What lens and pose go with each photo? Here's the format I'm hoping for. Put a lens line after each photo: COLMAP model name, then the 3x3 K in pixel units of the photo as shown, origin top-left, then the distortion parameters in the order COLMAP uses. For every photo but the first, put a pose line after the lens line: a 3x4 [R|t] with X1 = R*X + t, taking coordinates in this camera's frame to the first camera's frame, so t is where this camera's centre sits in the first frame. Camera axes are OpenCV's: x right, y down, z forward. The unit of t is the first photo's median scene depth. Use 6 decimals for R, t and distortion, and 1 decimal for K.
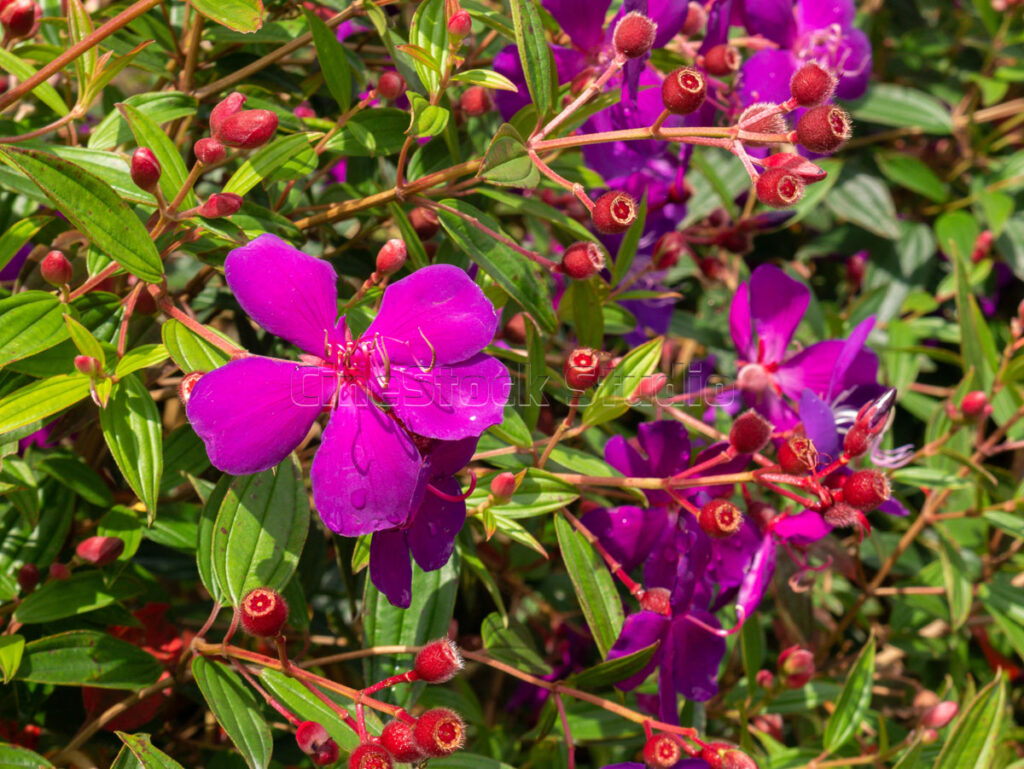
lens RADIAL K [[2703.6, 0, 512.1], [0, 2703.6, 387.0], [0, 0, 1]] dist [0.410520, 0.000000]
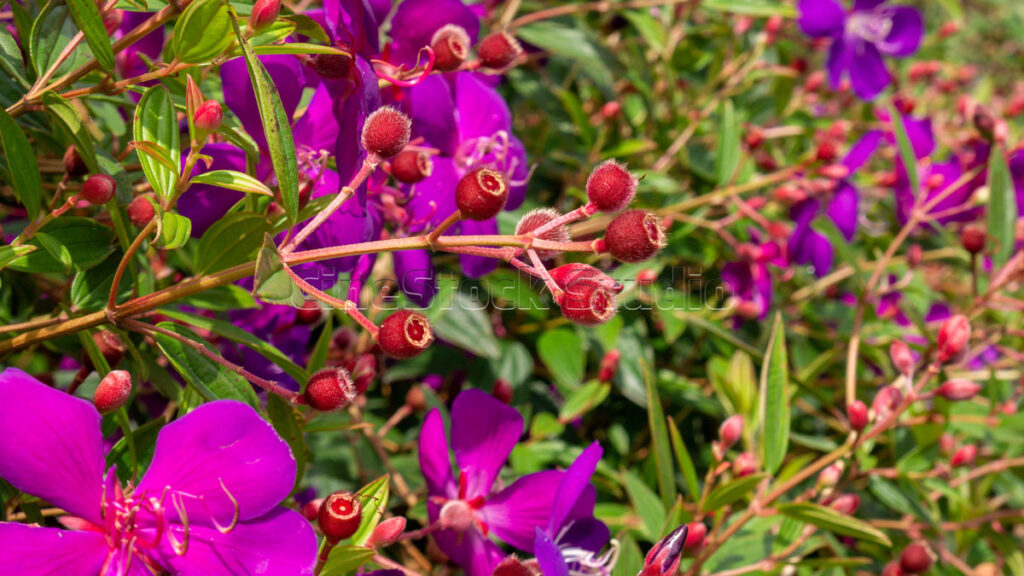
lens RADIAL K [[2583.8, 0, 512.2], [0, 2583.8, 286.7], [0, 0, 1]] dist [0.320326, 0.000000]
pose [[0.966194, -0.013227, 0.257478, -0.132167], [0.034324, 0.996392, -0.077617, -0.013619], [-0.255523, 0.083831, 0.963162, 0.190345]]
